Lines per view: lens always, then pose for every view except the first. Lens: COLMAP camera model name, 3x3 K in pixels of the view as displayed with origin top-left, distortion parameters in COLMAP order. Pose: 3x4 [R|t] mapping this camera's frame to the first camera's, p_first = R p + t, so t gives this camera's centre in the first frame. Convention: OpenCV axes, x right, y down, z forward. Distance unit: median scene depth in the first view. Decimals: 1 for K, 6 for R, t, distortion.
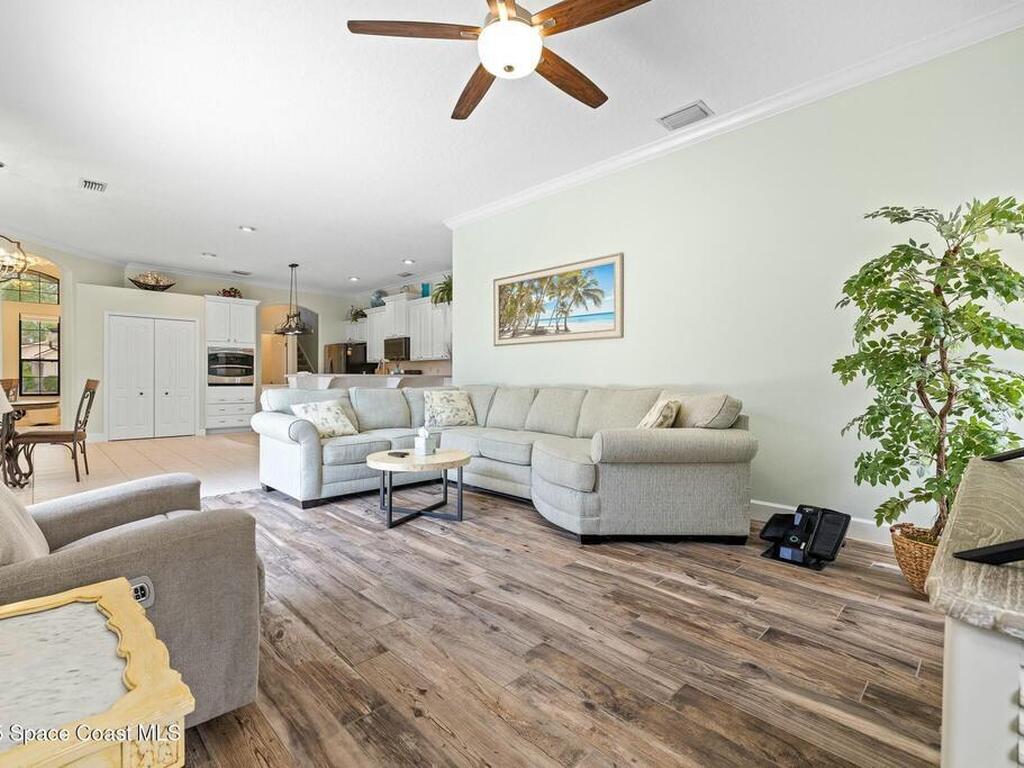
lens RADIAL K [[483.0, 0, 516.6], [0, 483.0, 381.8], [0, 0, 1]] dist [-0.000174, 0.000536]
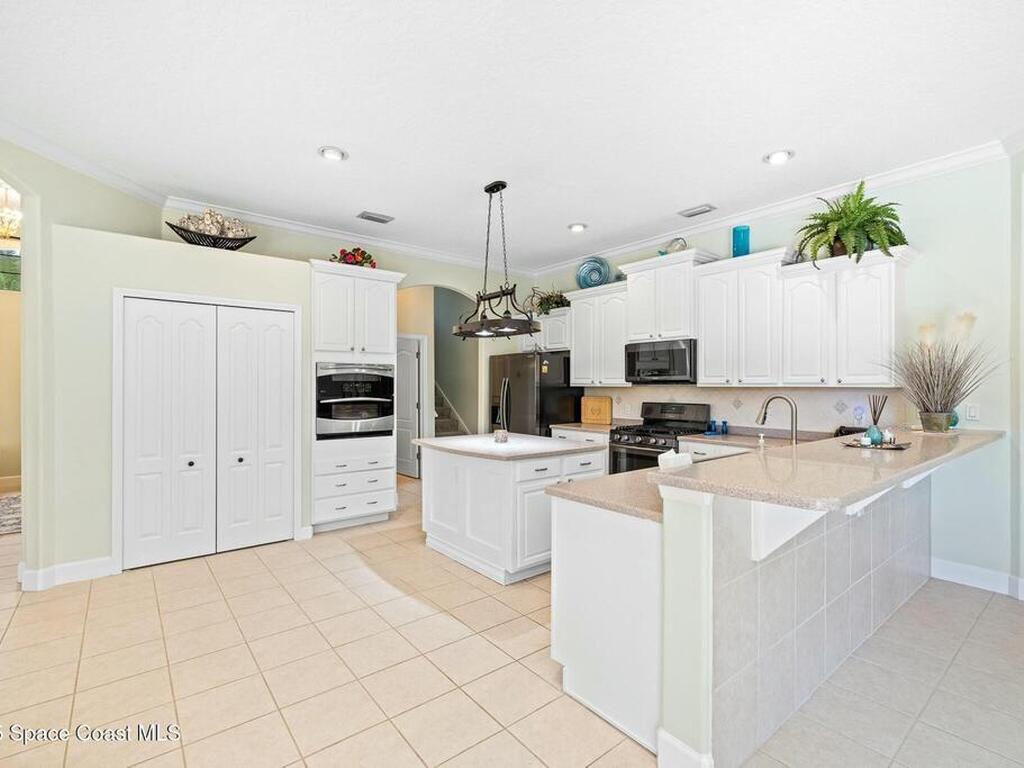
lens RADIAL K [[486.0, 0, 509.1], [0, 486.0, 386.3], [0, 0, 1]] dist [-0.000962, -0.000246]
pose [[0.994108, -0.001912, -0.108378, -0.685859], [0.001470, 0.999990, -0.004159, -0.080756], [0.108385, 0.003975, 0.994101, 0.925113]]
